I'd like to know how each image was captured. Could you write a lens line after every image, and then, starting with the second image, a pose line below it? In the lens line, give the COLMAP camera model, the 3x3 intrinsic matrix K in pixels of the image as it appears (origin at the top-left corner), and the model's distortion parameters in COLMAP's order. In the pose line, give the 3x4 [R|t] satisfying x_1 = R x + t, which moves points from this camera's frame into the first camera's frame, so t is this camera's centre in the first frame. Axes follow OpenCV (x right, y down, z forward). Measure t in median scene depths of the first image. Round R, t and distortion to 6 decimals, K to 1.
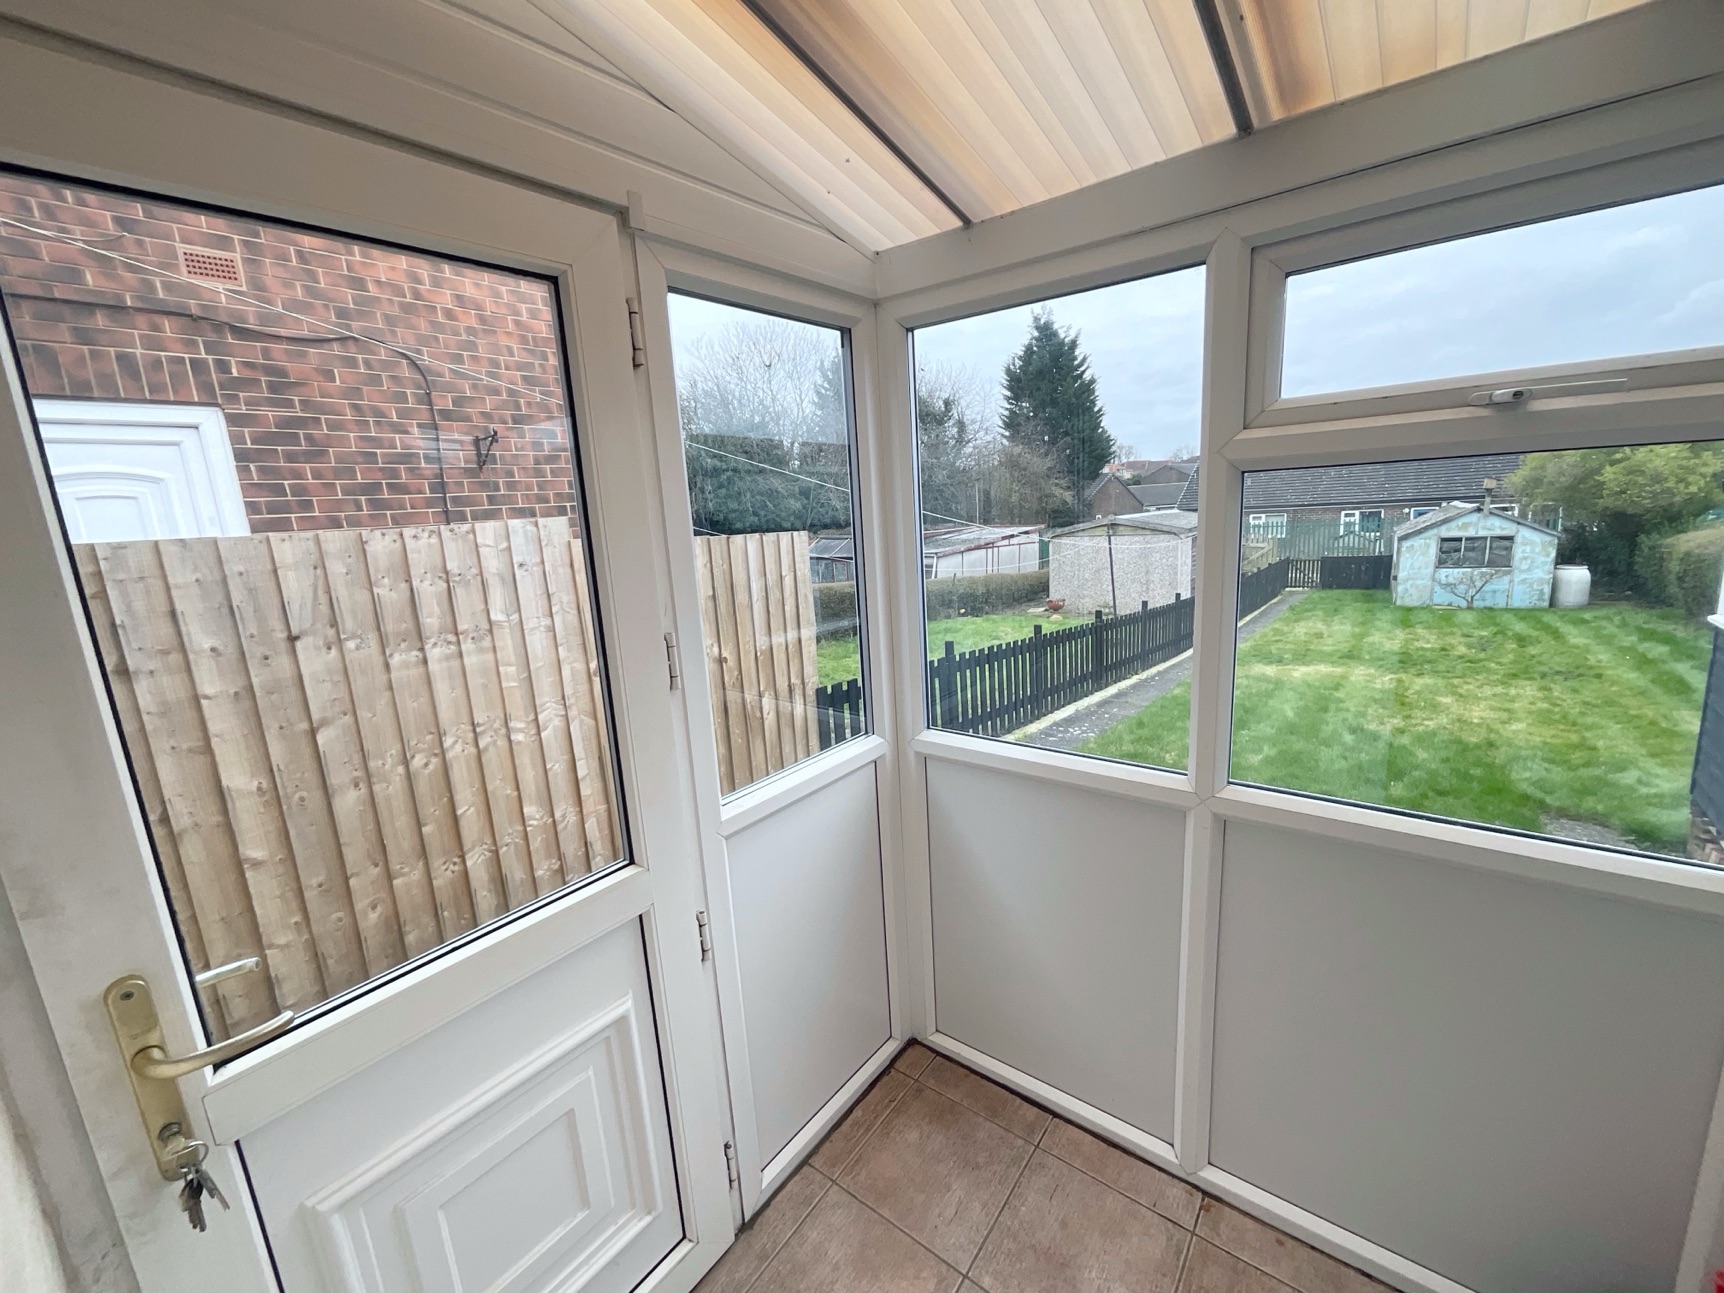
lens RADIAL K [[695.8, 0, 862.0], [0, 695.8, 646.5], [0, 0, 1]] dist [-0.001964, 0.000259]
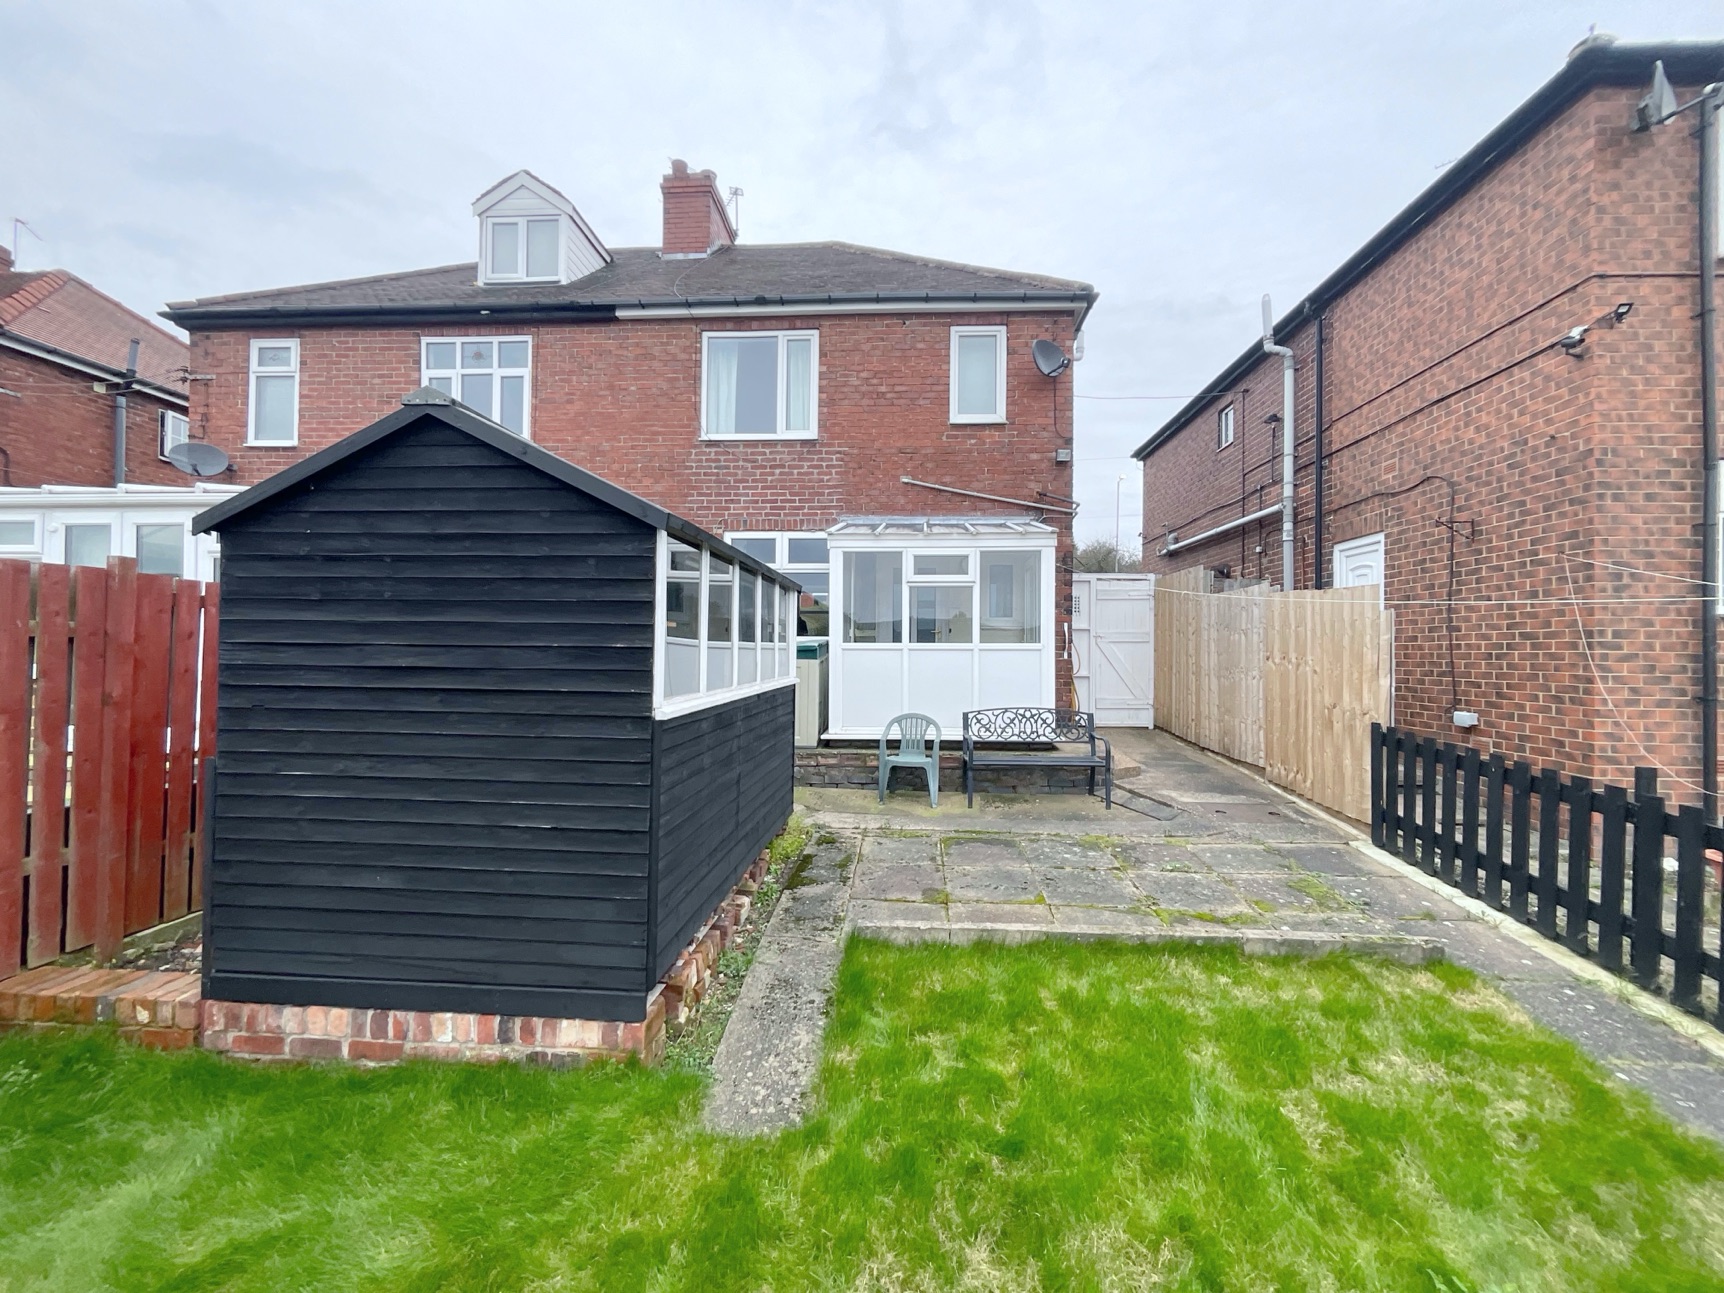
lens RADIAL K [[695.8, 0, 862.0], [0, 695.8, 646.5], [0, 0, 1]] dist [-0.001964, 0.000259]
pose [[-0.825996, 0.048606, -0.561577, 1.257628], [-0.071005, 0.979367, 0.189204, -0.216601], [0.559186, 0.196157, -0.805502, 1.441817]]
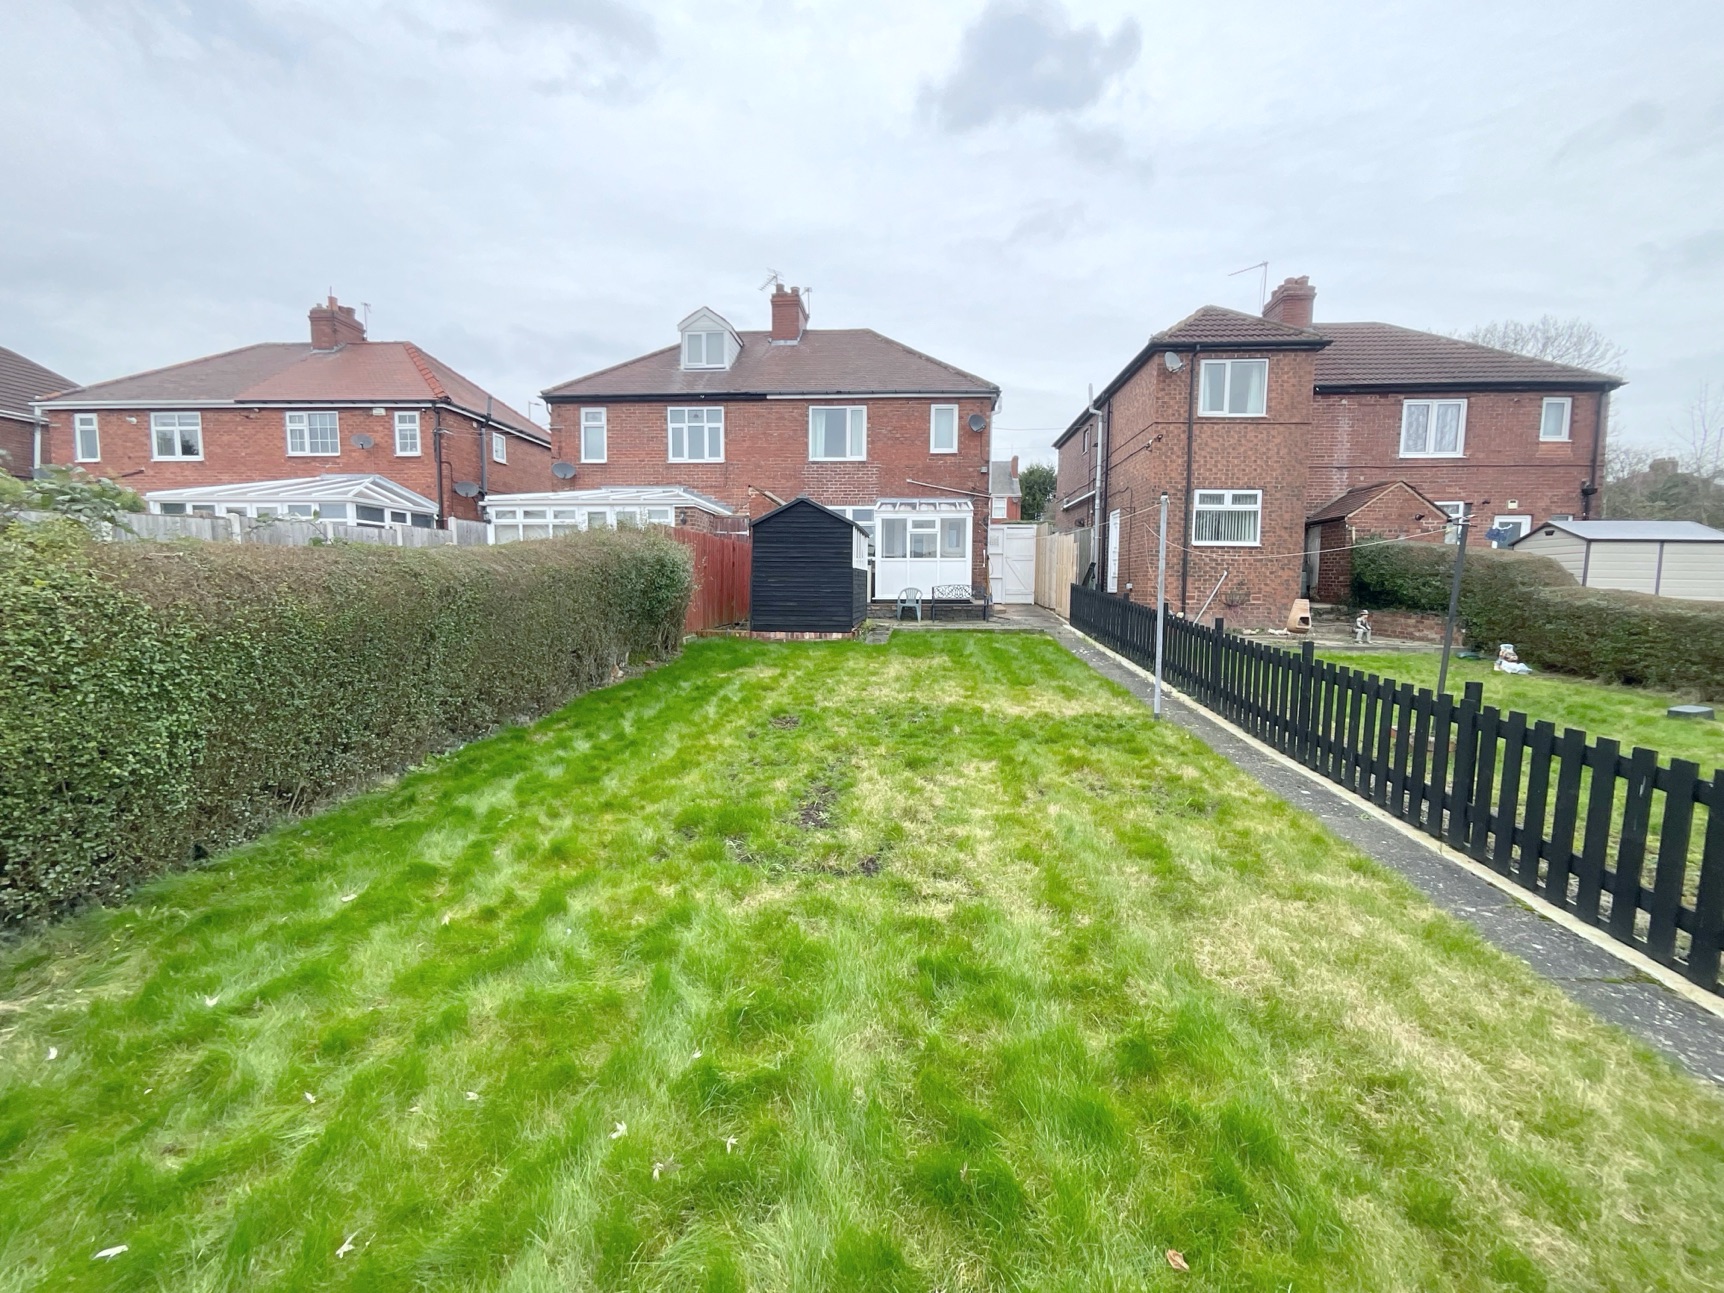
lens RADIAL K [[695.8, 0, 862.0], [0, 695.8, 646.5], [0, 0, 1]] dist [-0.001964, 0.000259]
pose [[-0.830372, 0.100724, -0.548030, 1.900807], [-0.067532, 0.958084, 0.278414, -0.353346], [0.553102, 0.268197, -0.788764, 2.271220]]
